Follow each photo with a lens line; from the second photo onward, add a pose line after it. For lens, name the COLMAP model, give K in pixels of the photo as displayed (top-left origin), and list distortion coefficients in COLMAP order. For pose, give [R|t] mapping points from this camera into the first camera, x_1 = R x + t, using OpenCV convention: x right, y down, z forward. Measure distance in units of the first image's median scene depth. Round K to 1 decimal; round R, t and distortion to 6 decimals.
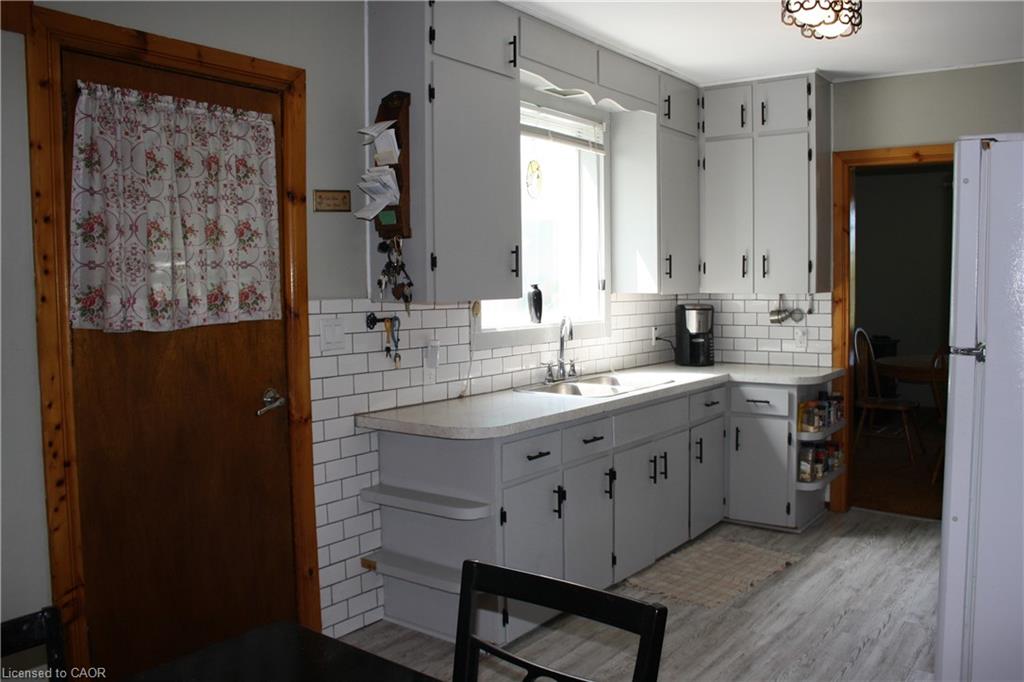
lens RADIAL K [[873.0, 0, 530.7], [0, 873.0, 339.8], [0, 0, 1]] dist [-0.143253, 0.109546]
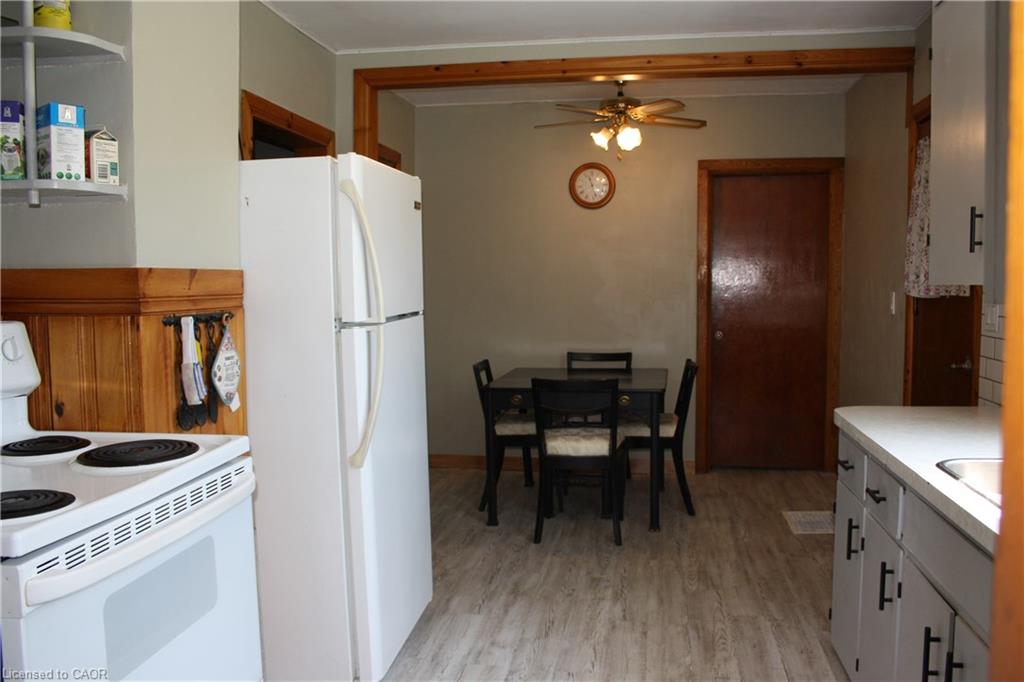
lens RADIAL K [[873.0, 0, 516.5], [0, 873.0, 338.3], [0, 0, 1]] dist [-0.143253, 0.109546]
pose [[-0.883626, 0.049675, -0.465551, 0.544178], [-0.014197, 0.991055, 0.132694, -0.078285], [0.467978, 0.123861, -0.875017, 1.252177]]
